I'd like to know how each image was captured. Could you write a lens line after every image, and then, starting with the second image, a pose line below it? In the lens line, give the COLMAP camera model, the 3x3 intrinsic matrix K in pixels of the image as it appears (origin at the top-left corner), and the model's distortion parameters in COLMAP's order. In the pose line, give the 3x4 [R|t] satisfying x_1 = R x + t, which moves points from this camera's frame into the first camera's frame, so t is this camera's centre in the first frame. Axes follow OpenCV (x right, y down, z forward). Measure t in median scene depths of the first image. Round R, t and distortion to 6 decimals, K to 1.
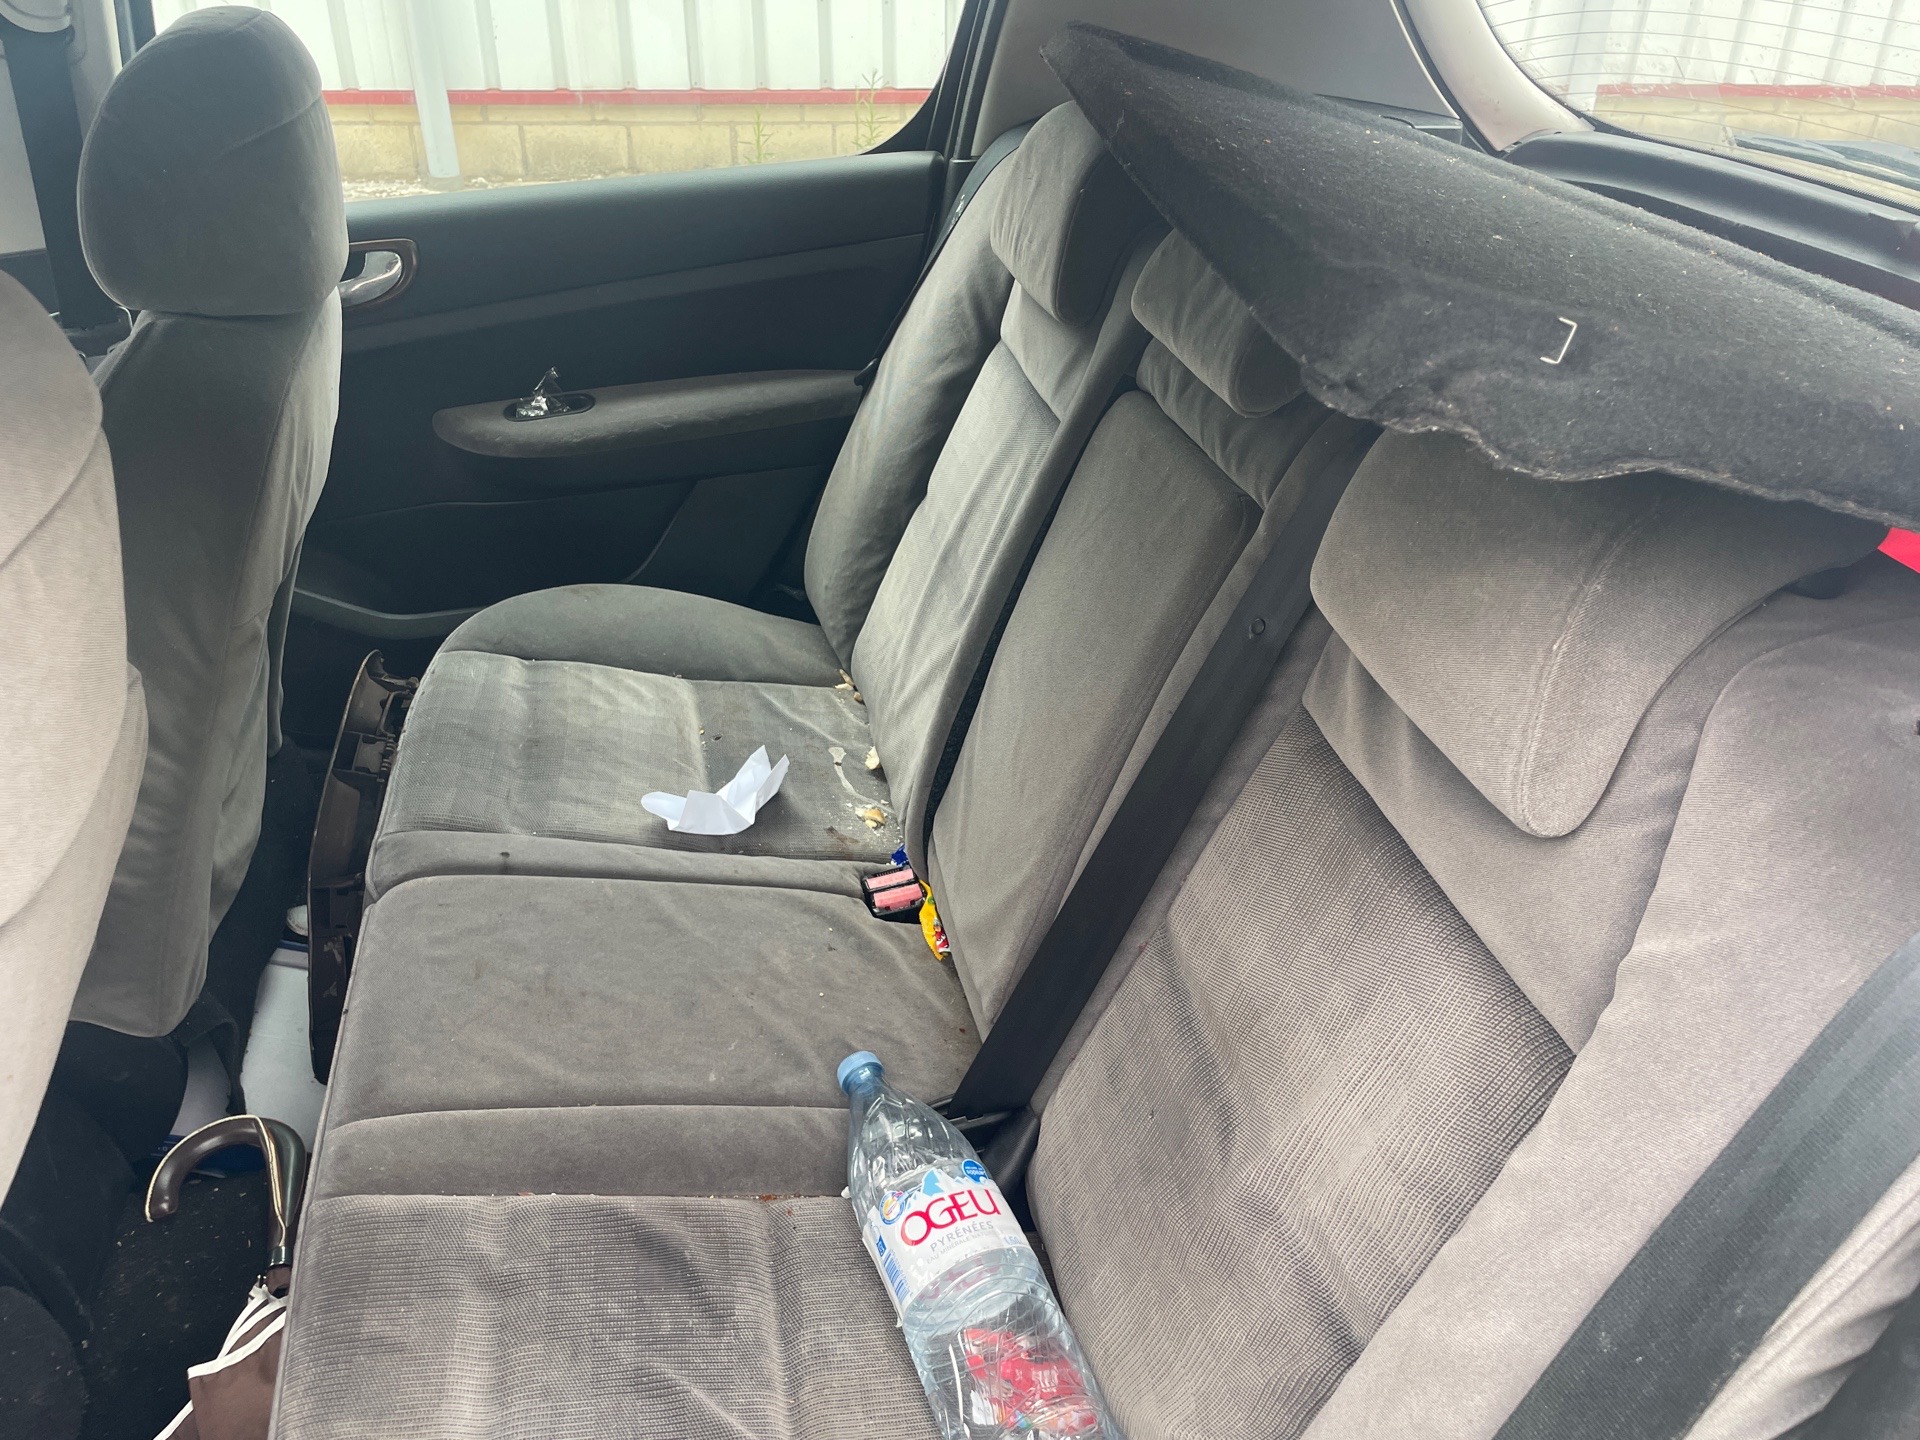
lens RADIAL K [[1444.4, 0, 973.0], [0, 1444.4, 699.0], [0, 0, 1]] dist [0.085278, -0.106469]
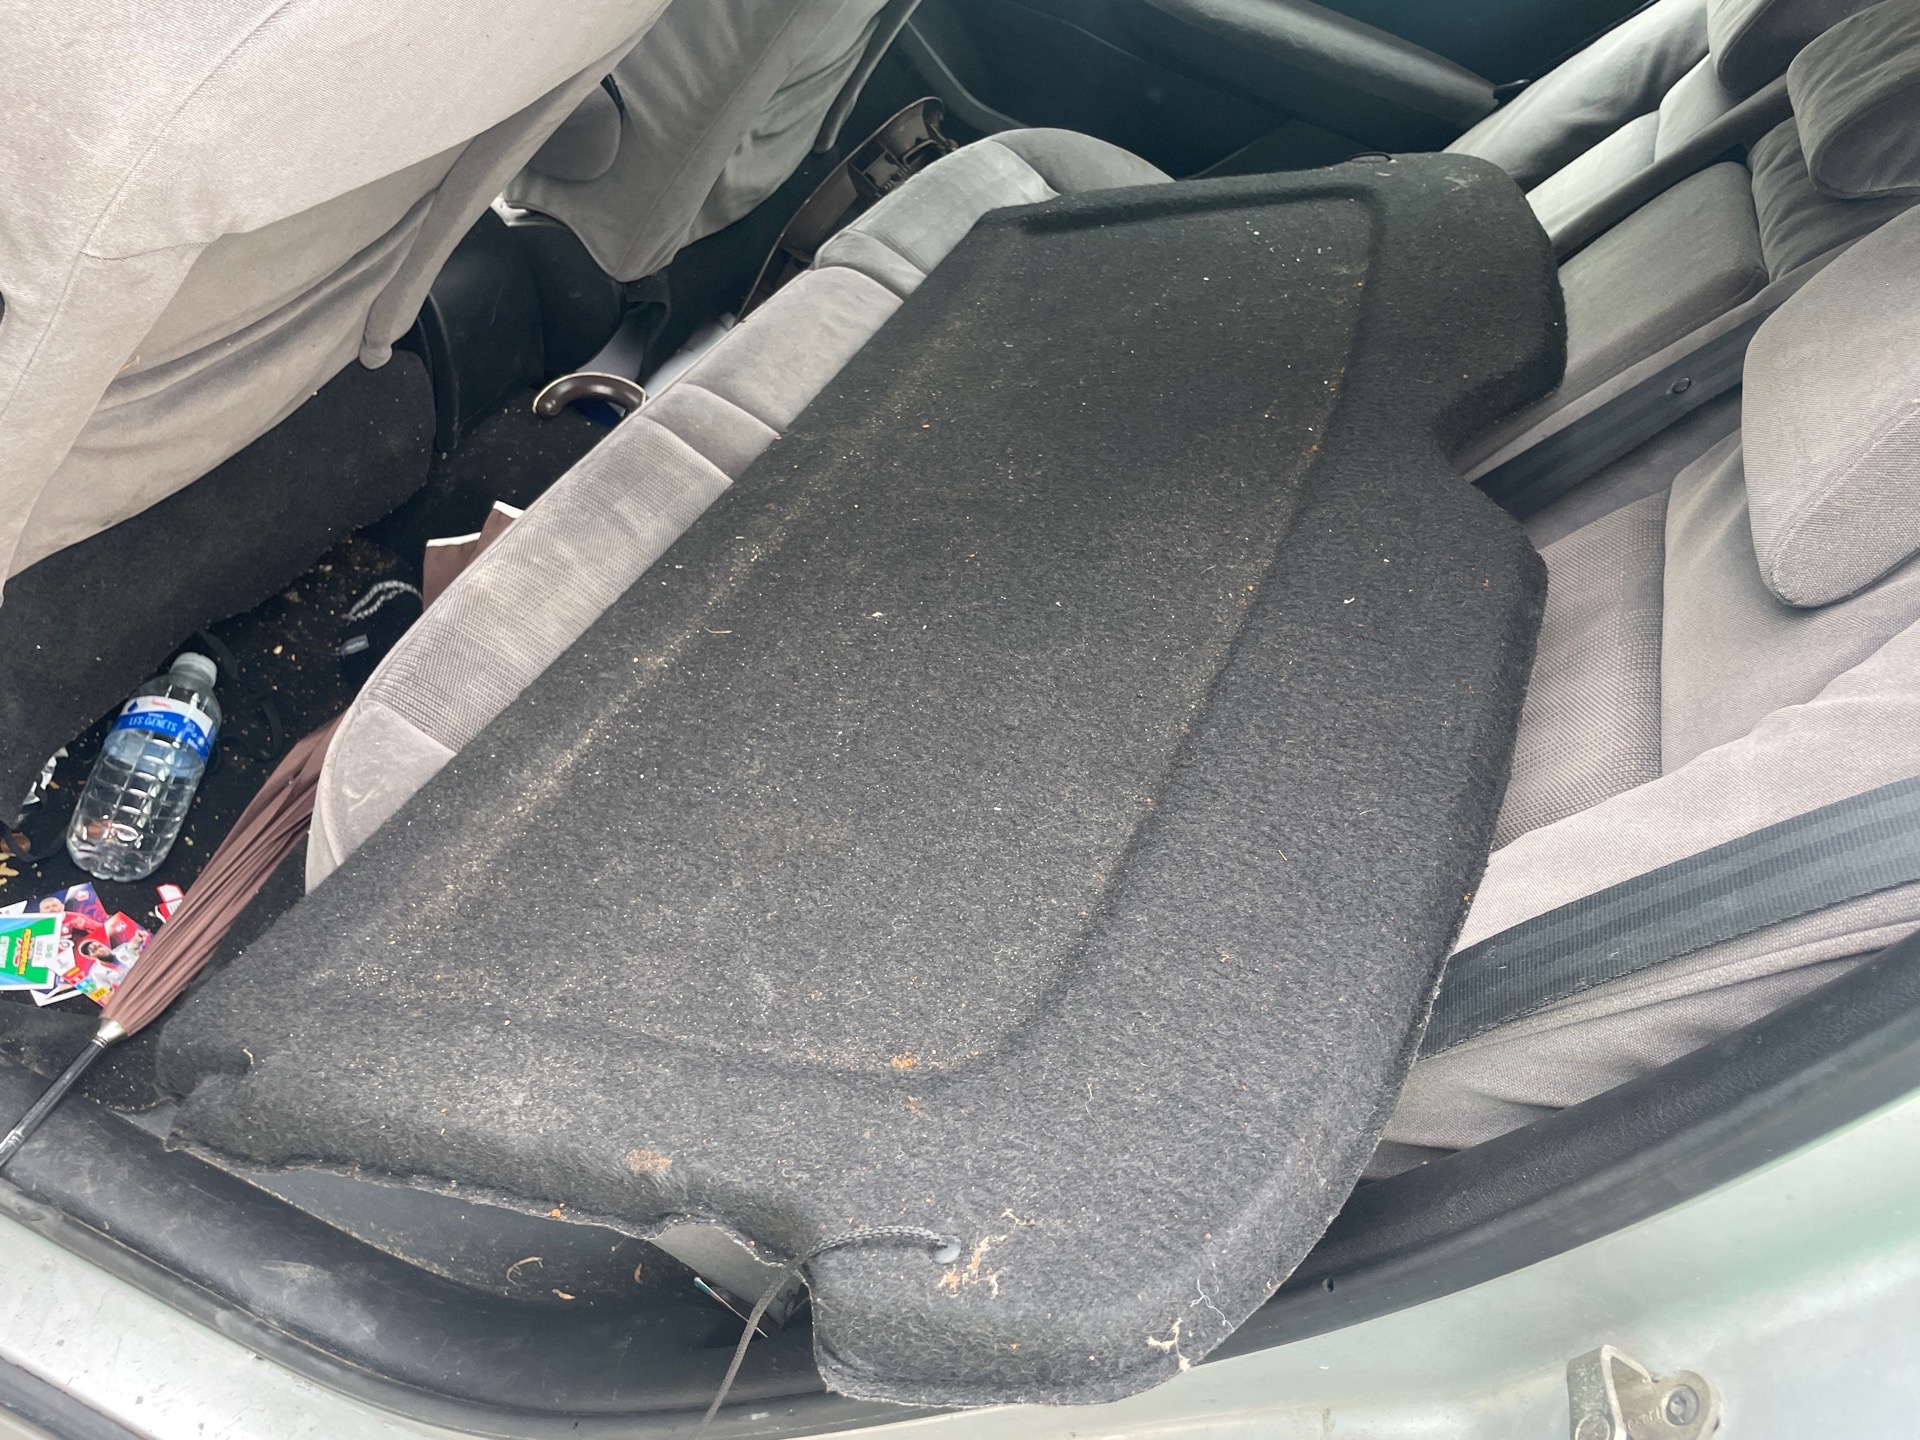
lens RADIAL K [[1474.4, 0, 971.0], [0, 1474.4, 724.2], [0, 0, 1]] dist [0.073223, -0.094656]
pose [[0.790771, 0.563272, -0.239596, 0.134633], [-0.529364, 0.825835, 0.194347, 0.130530], [0.307337, -0.026851, 0.951222, -0.036599]]
